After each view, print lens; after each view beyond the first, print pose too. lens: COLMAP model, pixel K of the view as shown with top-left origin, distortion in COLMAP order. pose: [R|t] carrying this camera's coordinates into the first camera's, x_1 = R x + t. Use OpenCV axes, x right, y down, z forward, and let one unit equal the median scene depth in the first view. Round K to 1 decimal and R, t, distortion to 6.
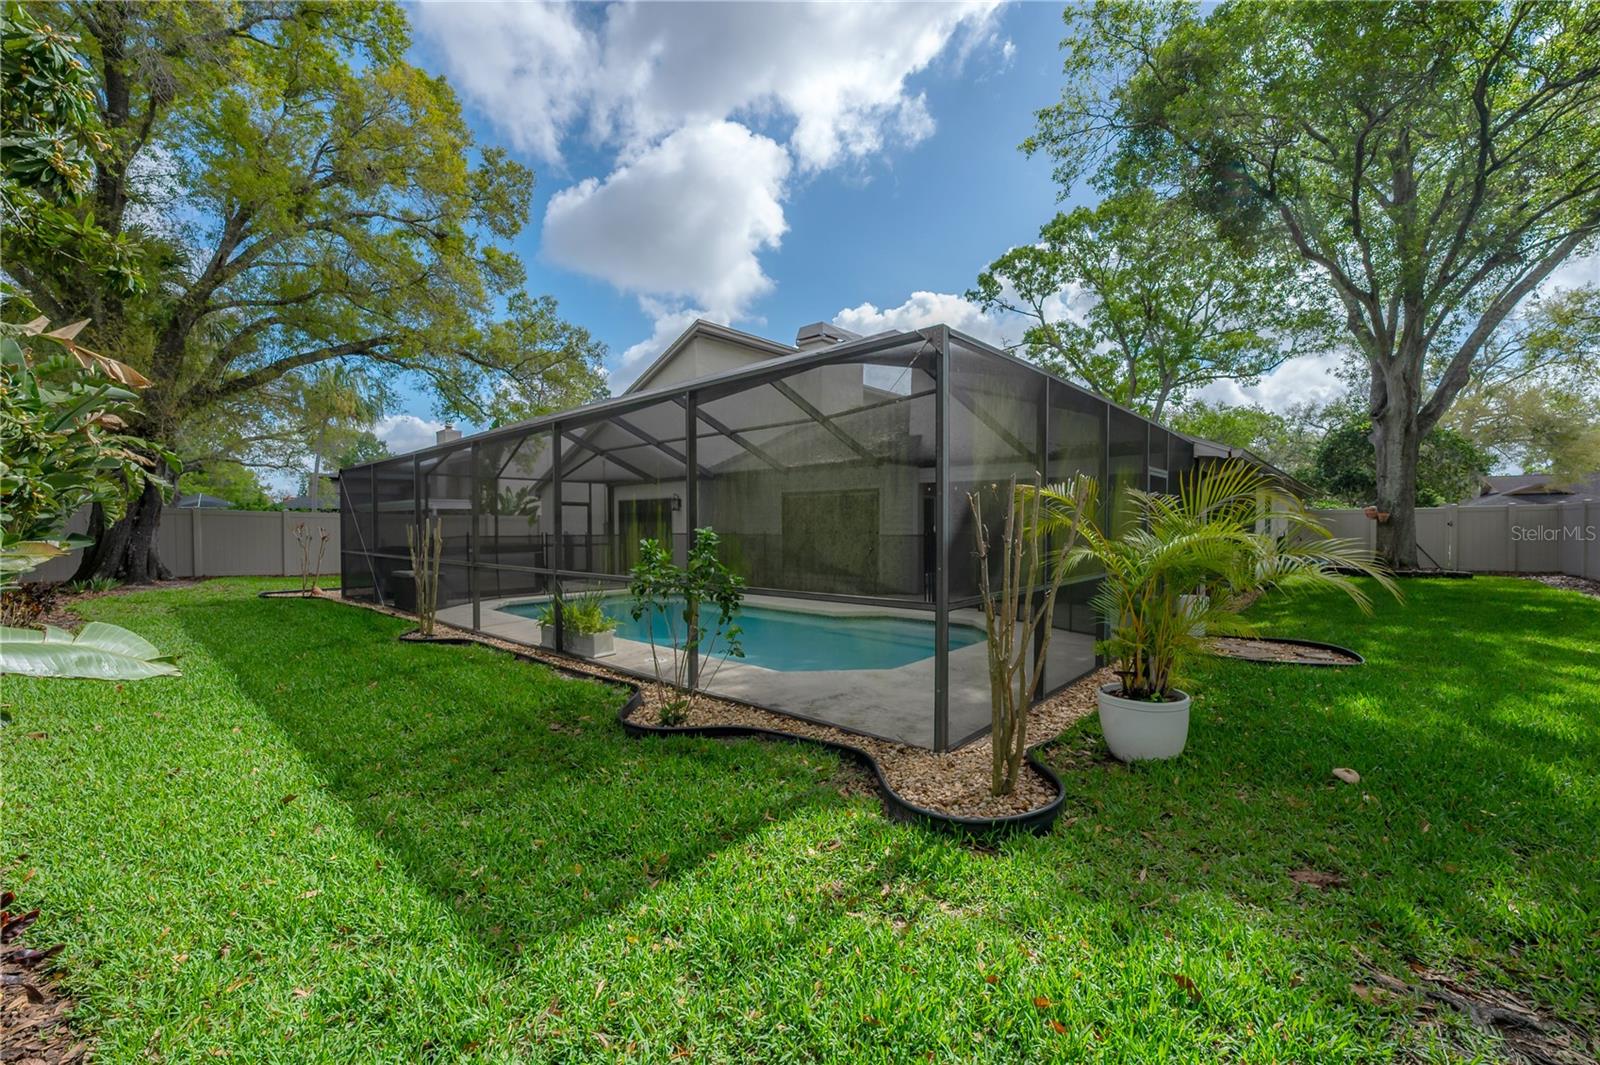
lens RADIAL K [[661.0, 0, 802.6], [0, 661.0, 530.2], [0, 0, 1]] dist [-0.003729, 0.000591]
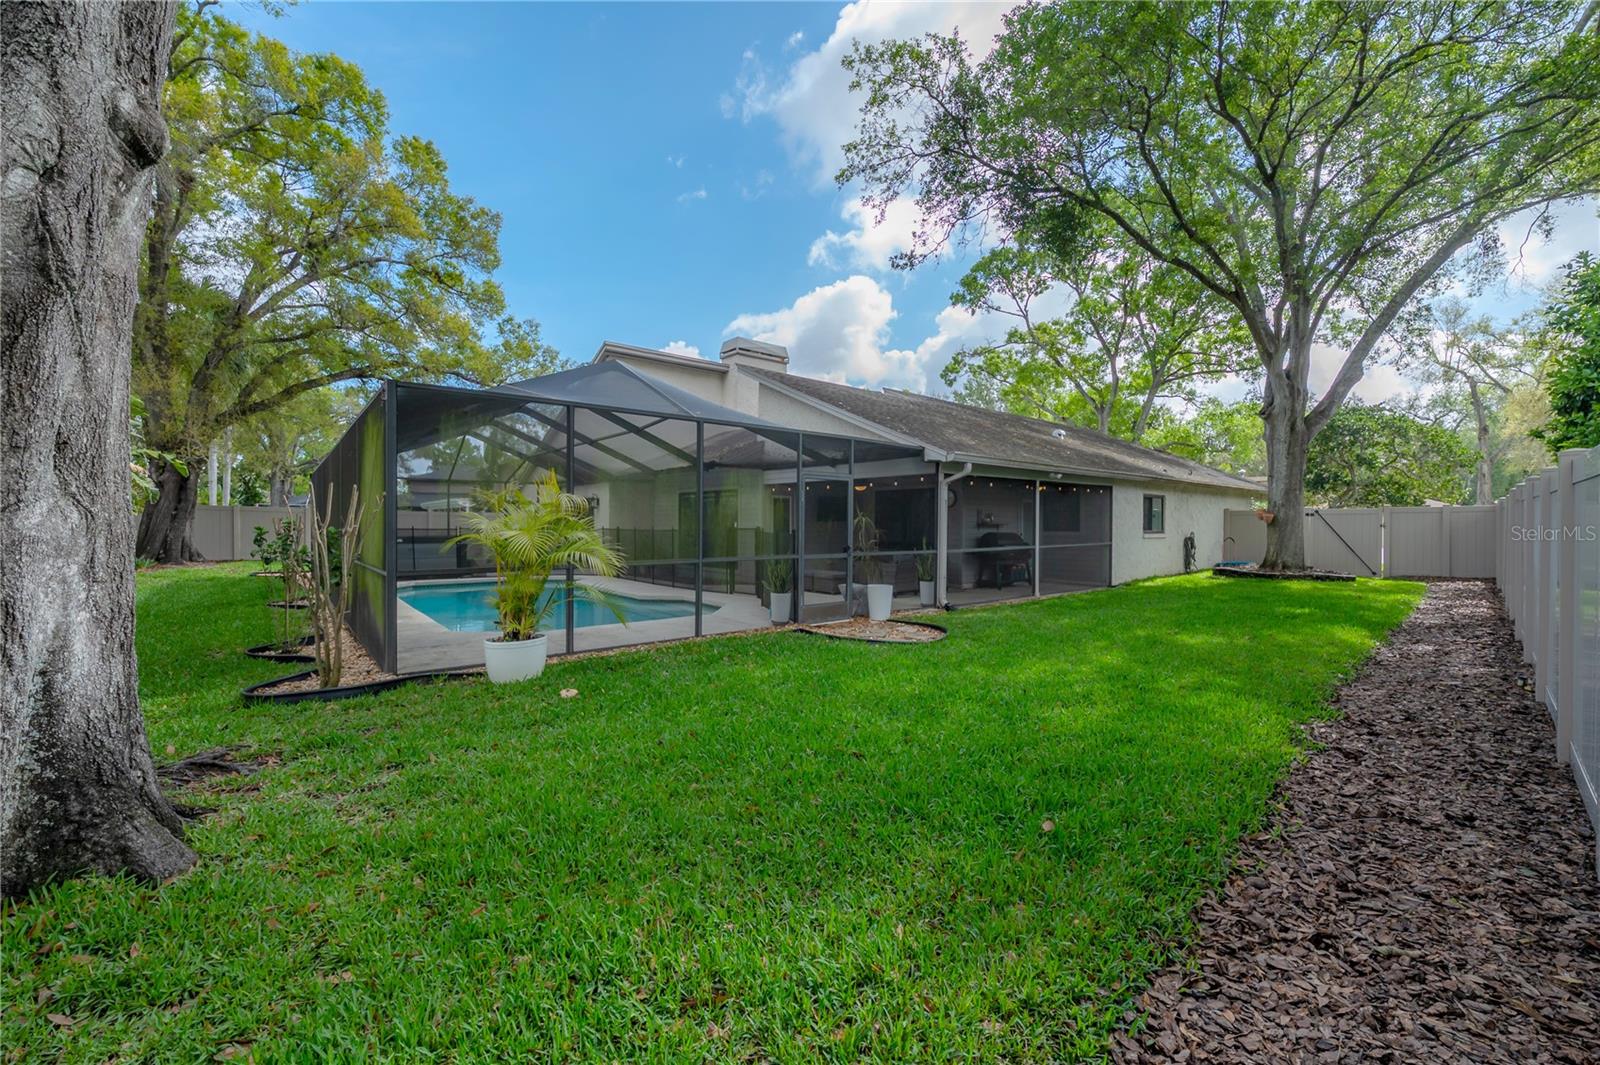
lens RADIAL K [[661.0, 0, 795.9], [0, 661.0, 528.2], [0, 0, 1]] dist [-0.003729, 0.000591]
pose [[0.988274, 0.007928, -0.152485, 0.339605], [-0.008389, 0.999962, -0.002380, 0.004126], [0.152460, 0.003631, 0.988303, -0.073999]]
